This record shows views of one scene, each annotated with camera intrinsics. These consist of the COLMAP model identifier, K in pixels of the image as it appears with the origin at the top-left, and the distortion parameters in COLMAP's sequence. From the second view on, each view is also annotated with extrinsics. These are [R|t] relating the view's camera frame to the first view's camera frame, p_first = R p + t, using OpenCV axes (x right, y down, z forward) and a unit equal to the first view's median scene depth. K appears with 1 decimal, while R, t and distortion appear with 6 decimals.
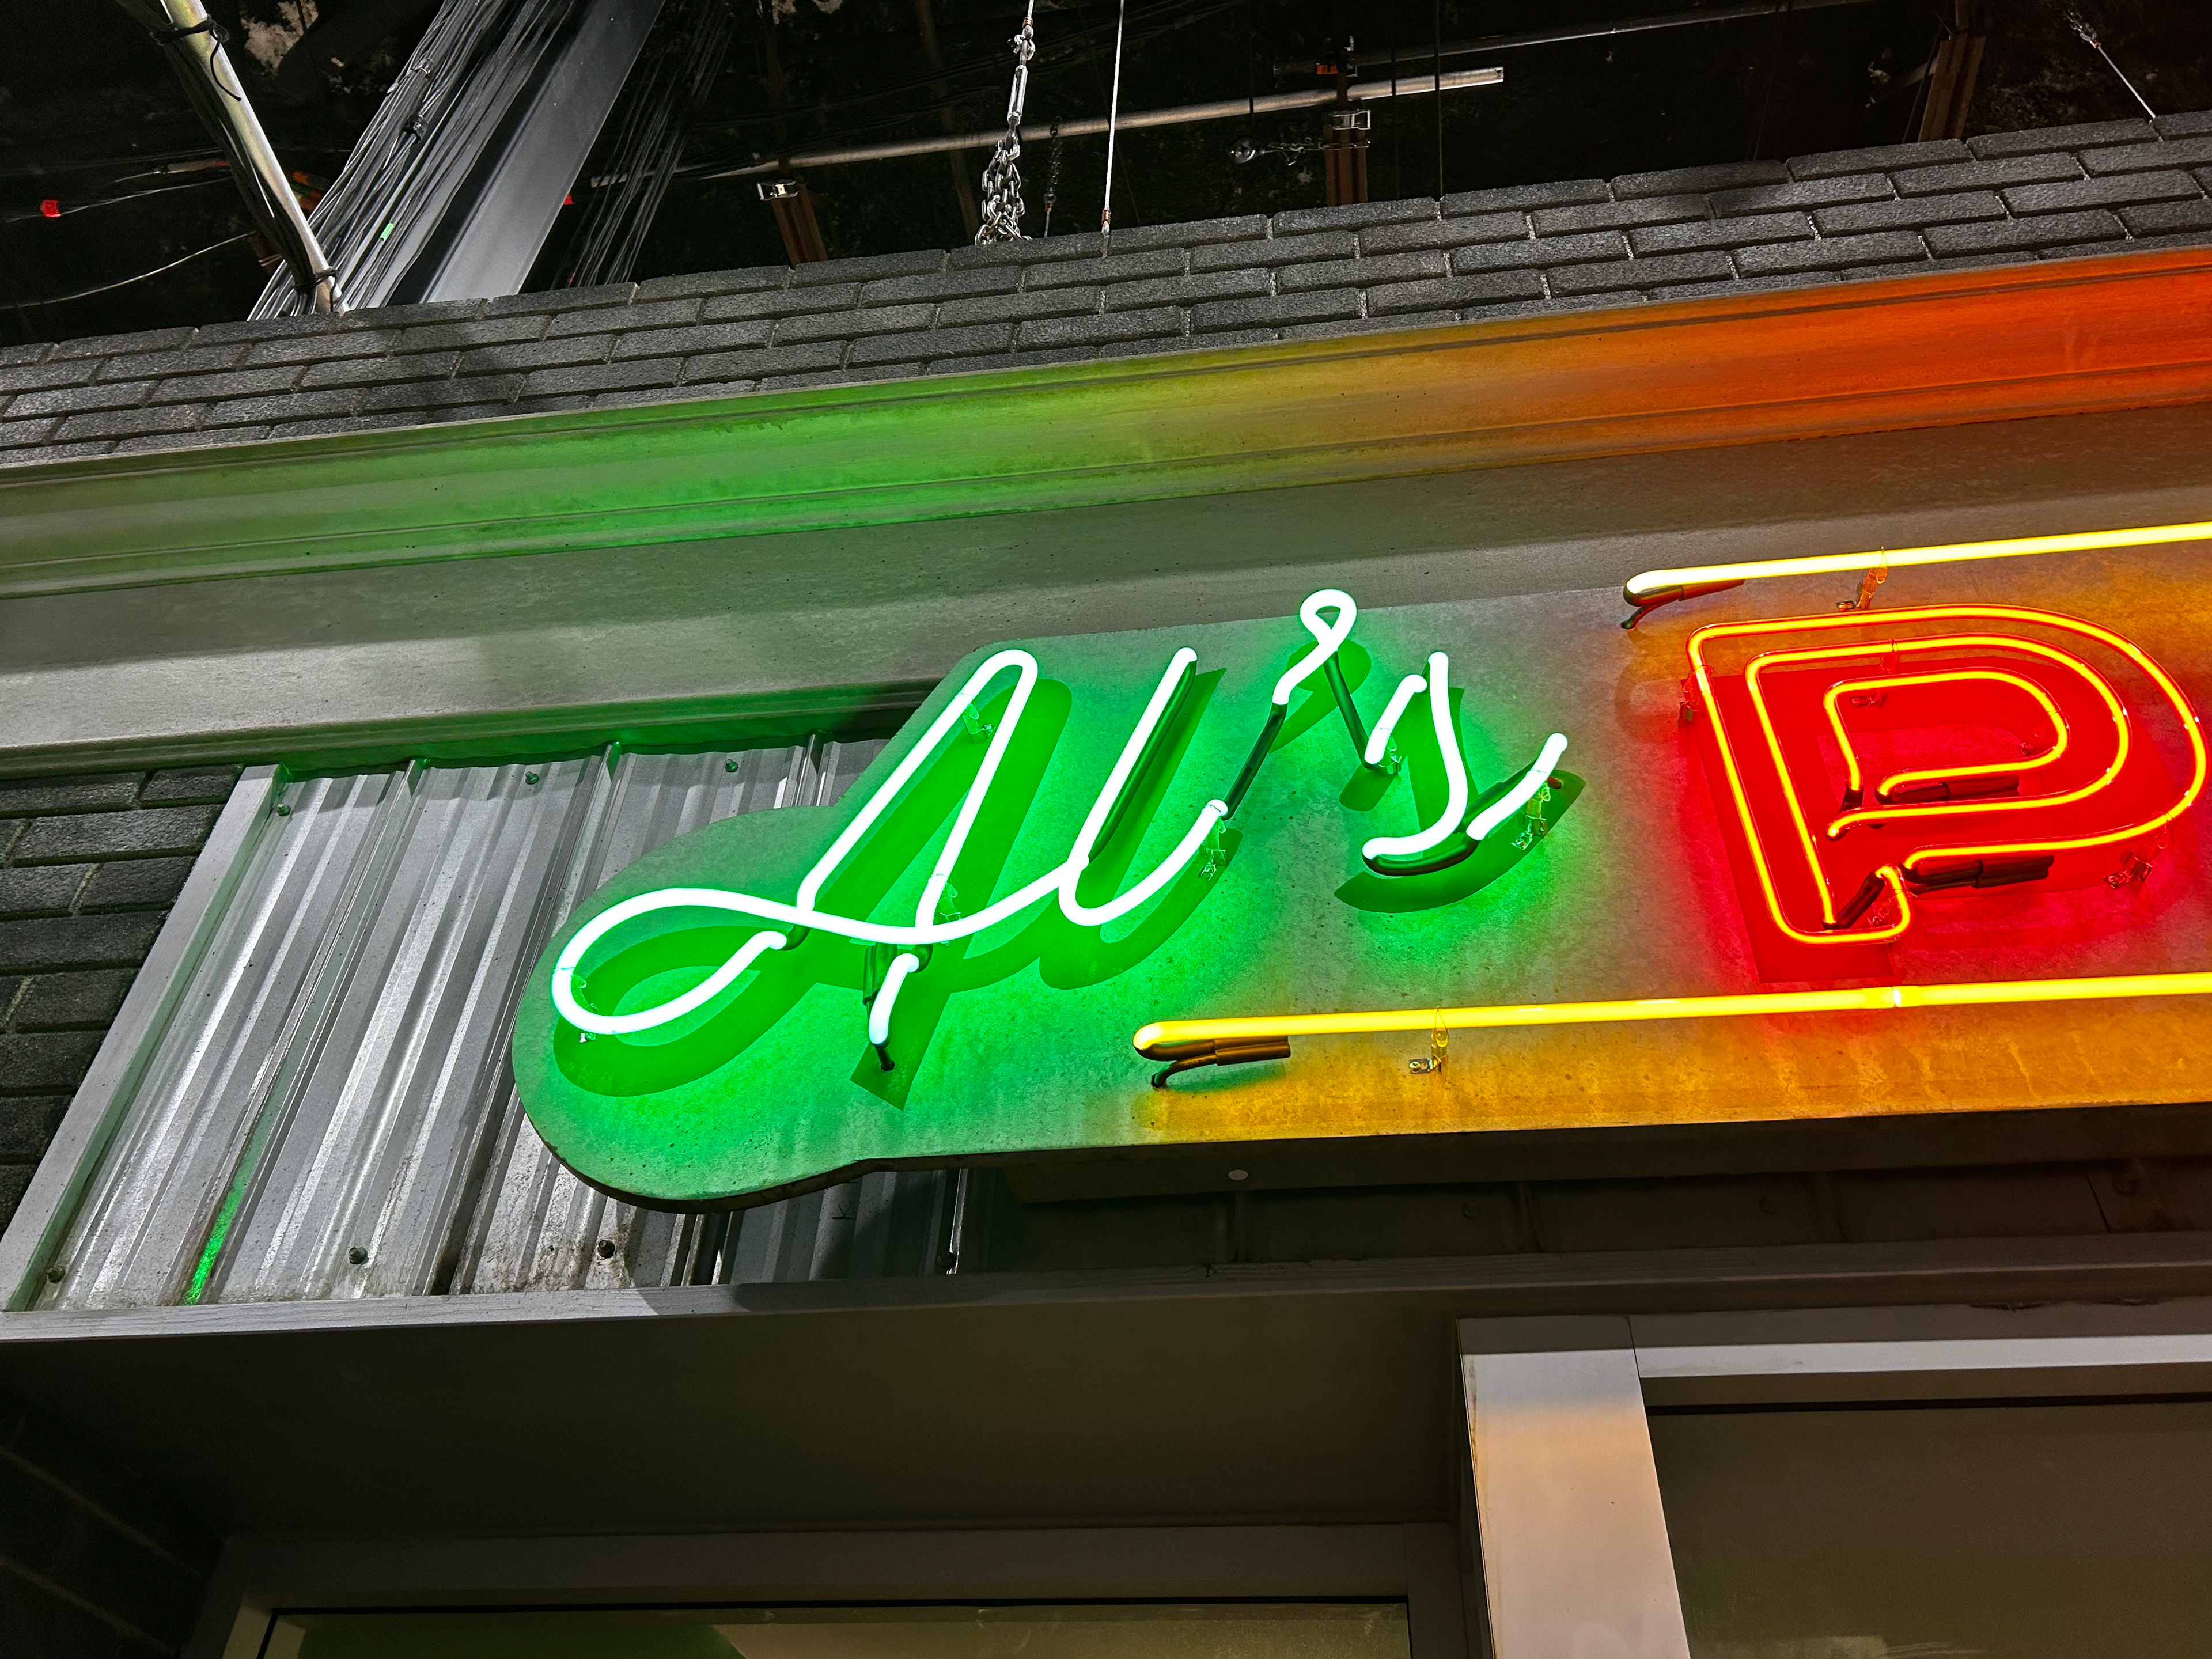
lens RADIAL K [[1659.6, 0, 1106.0], [0, 1659.6, 829.5], [0, 0, 1]] dist [0.045150, -0.045576]
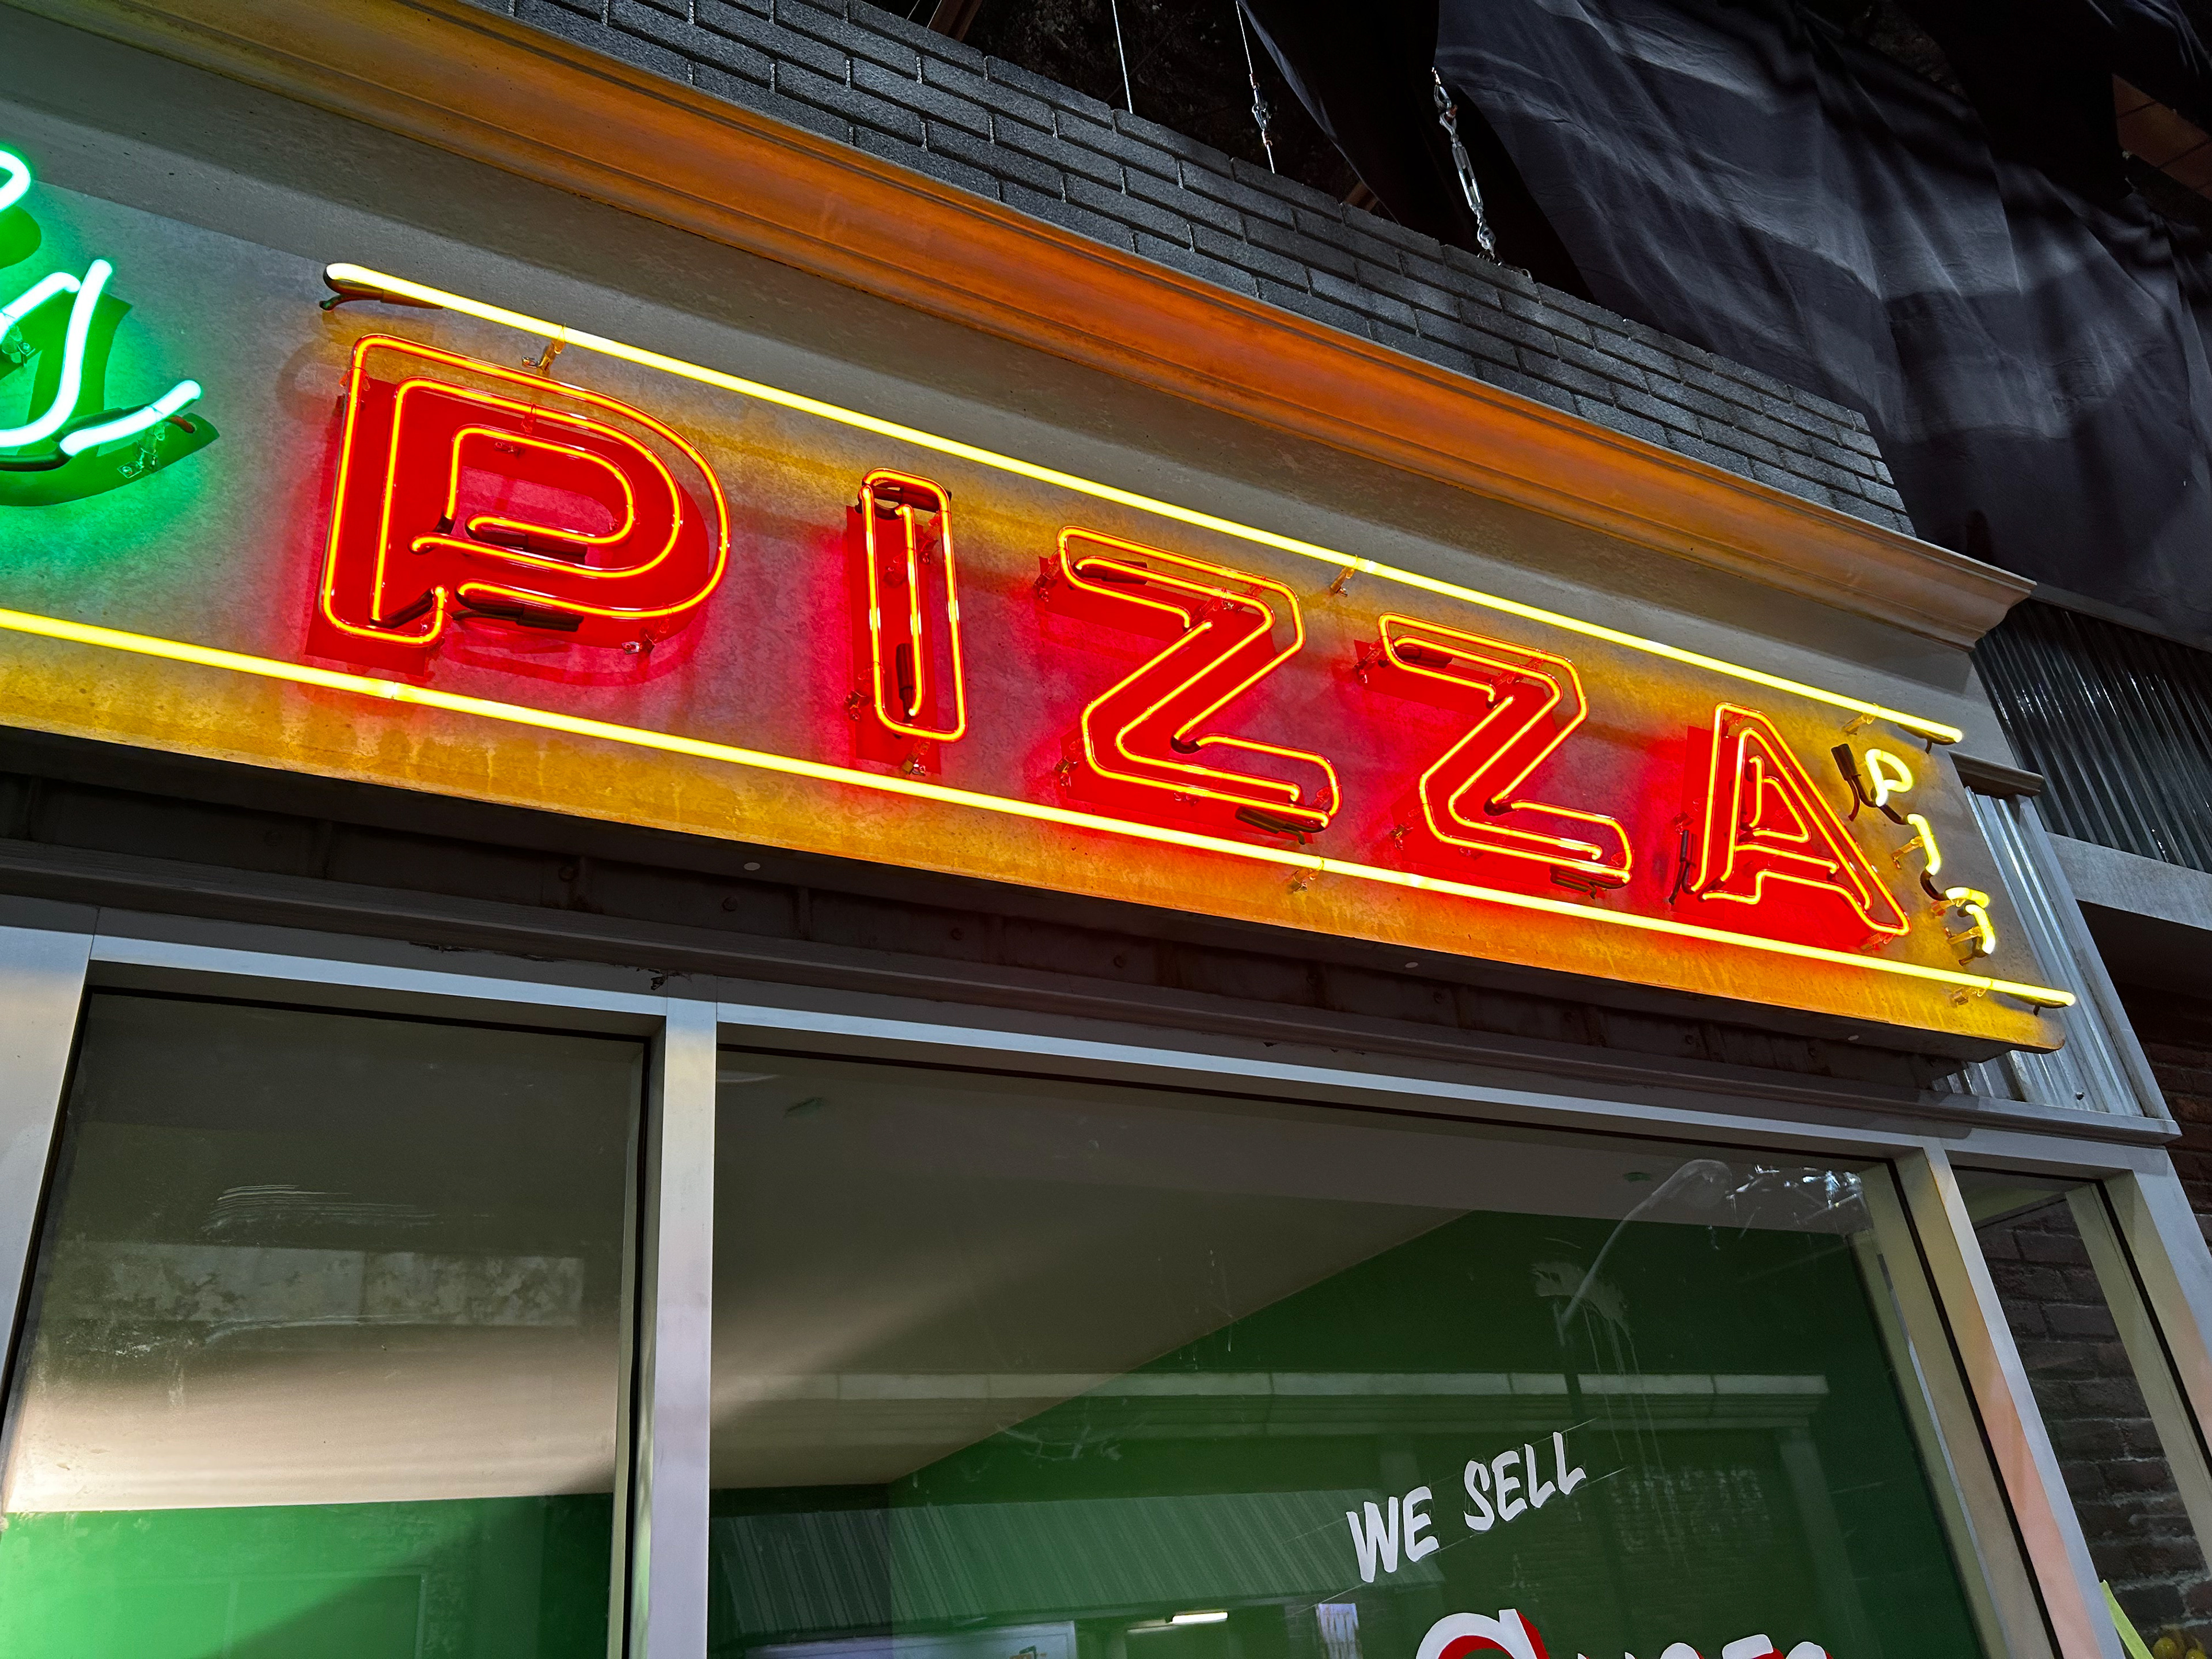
lens RADIAL K [[1659.6, 0, 1106.0], [0, 1659.6, 829.5], [0, 0, 1]] dist [0.045150, -0.045576]
pose [[0.794134, 0.194635, 0.575732, 0.174765], [-0.303903, 0.947561, 0.098850, -0.069602], [-0.526302, -0.253467, 0.811641, -0.238825]]
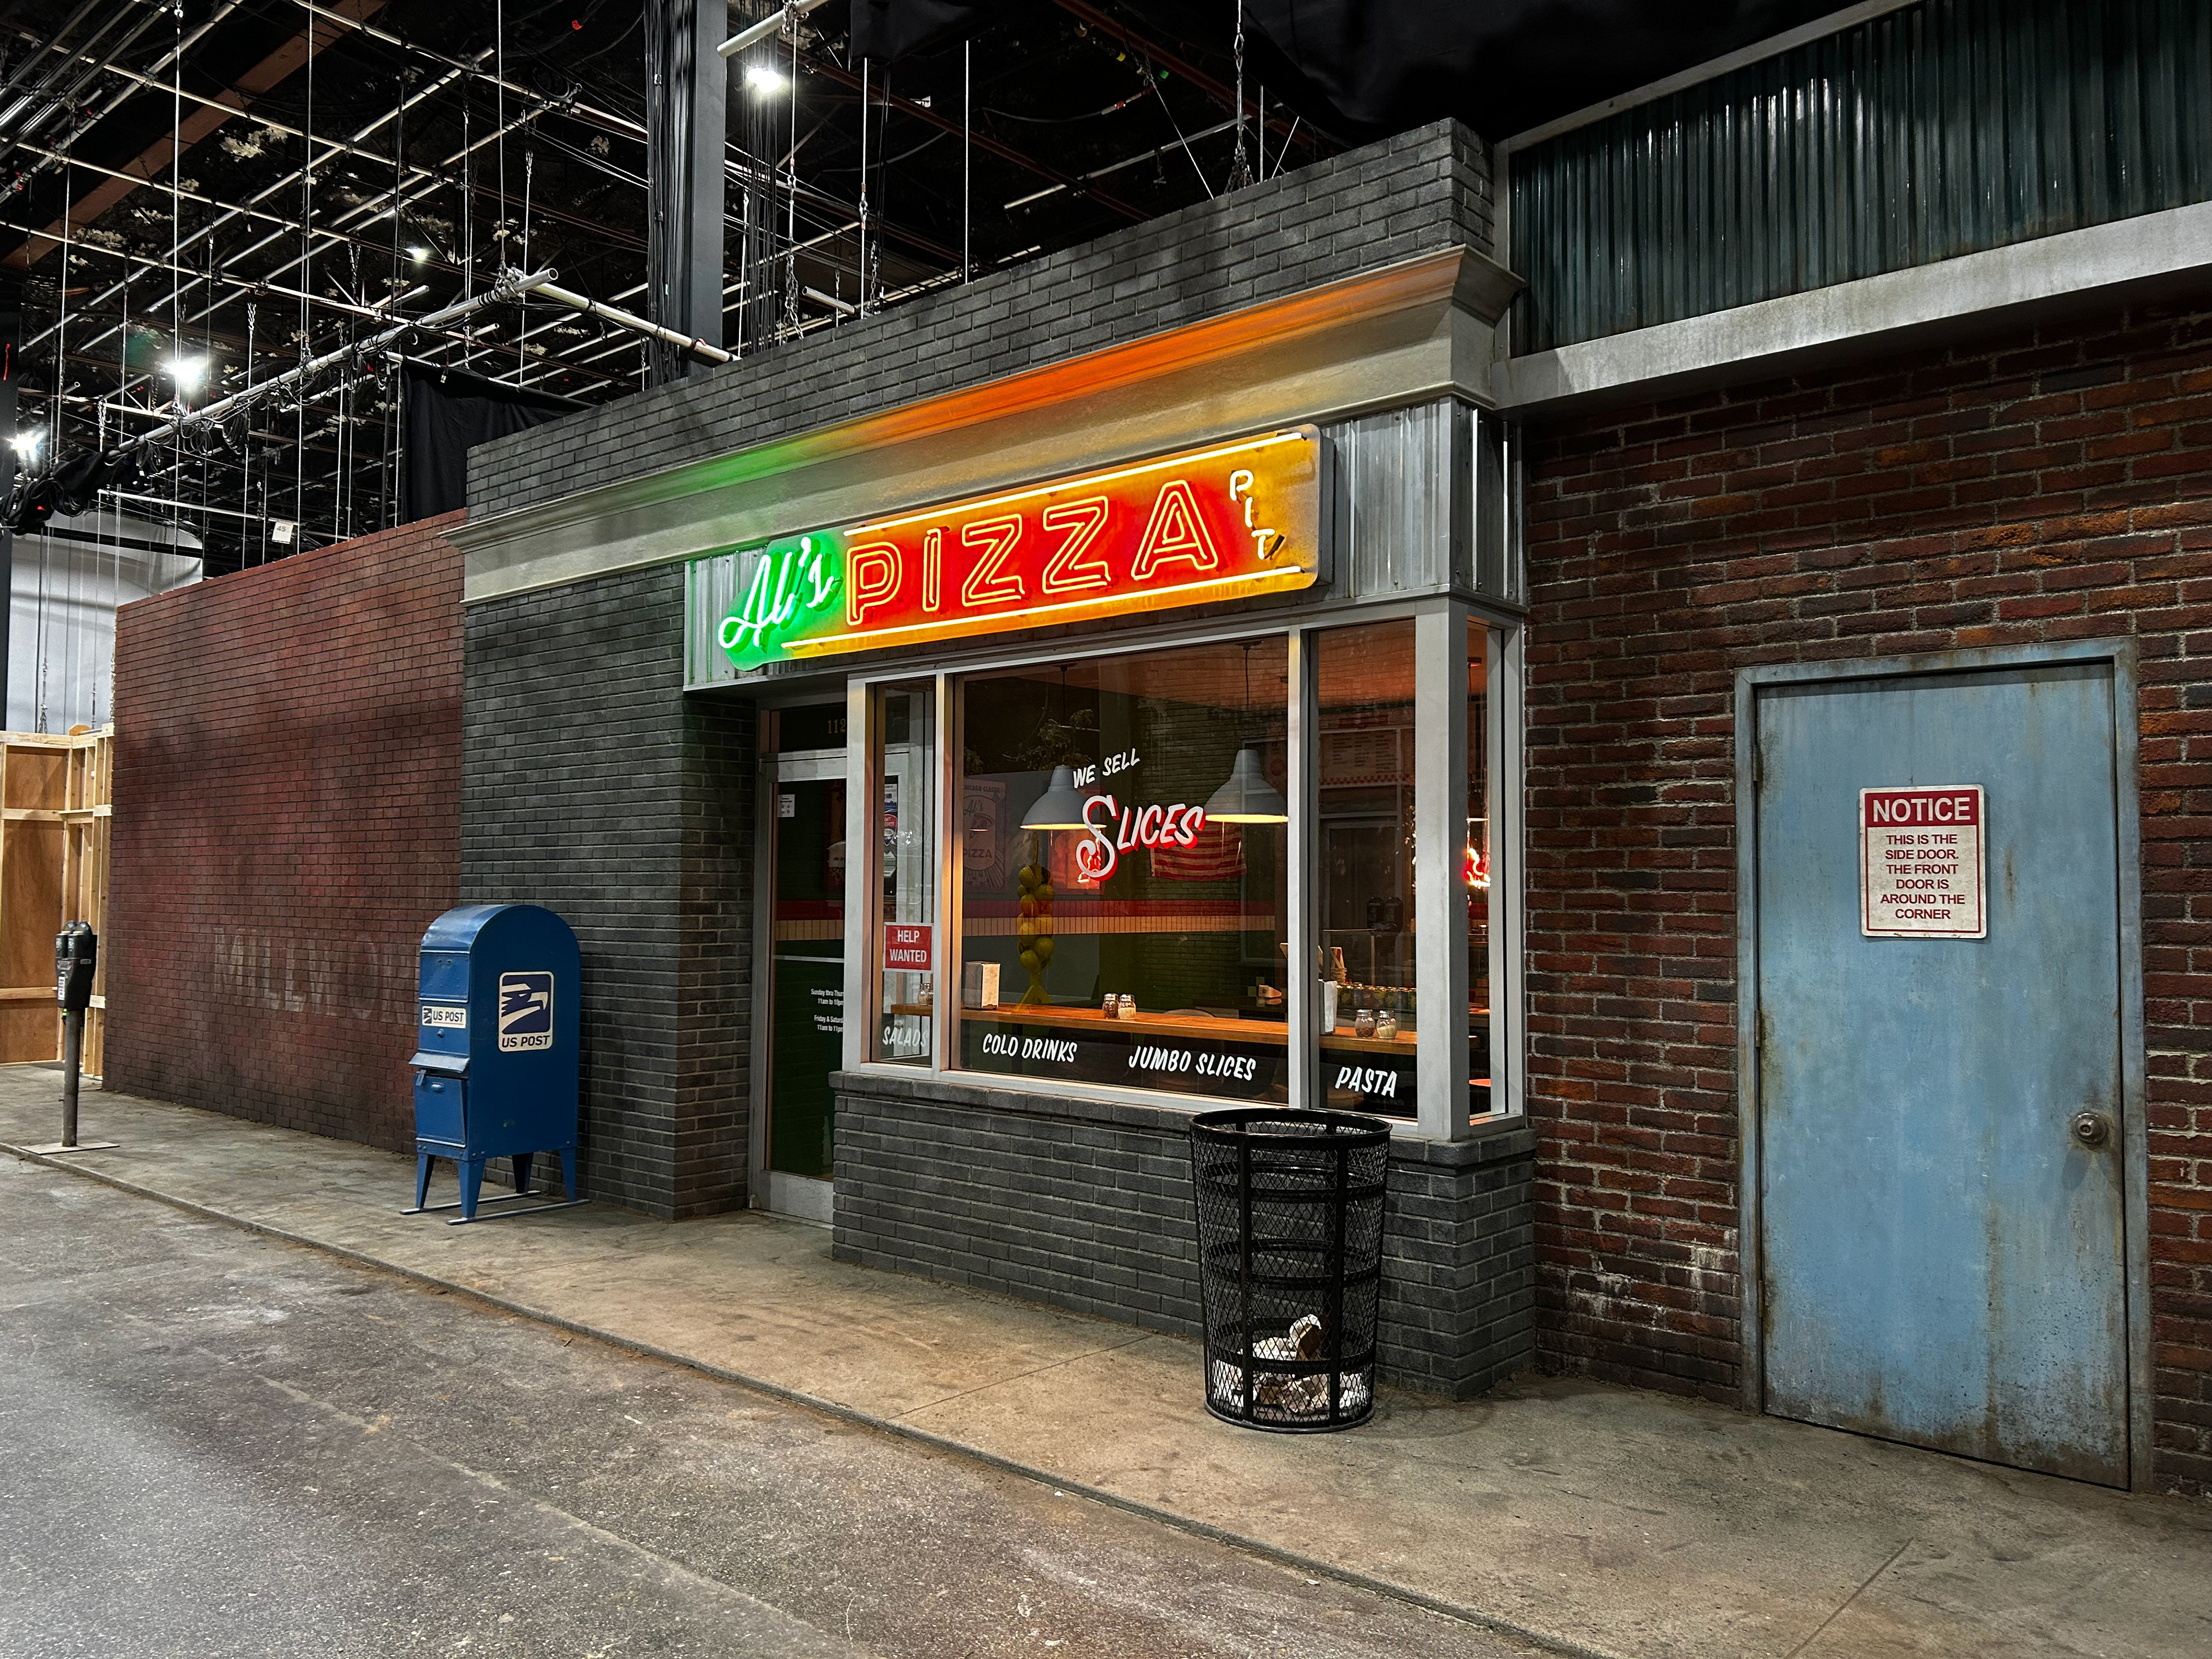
lens RADIAL K [[1659.6, 0, 1106.0], [0, 1659.6, 829.5], [0, 0, 1]] dist [0.045150, -0.045576]
pose [[0.830350, -0.042765, -0.555599, 4.146521], [0.382716, 0.768465, 0.512825, -1.946882], [0.405027, -0.638461, 0.654462, -2.844568]]
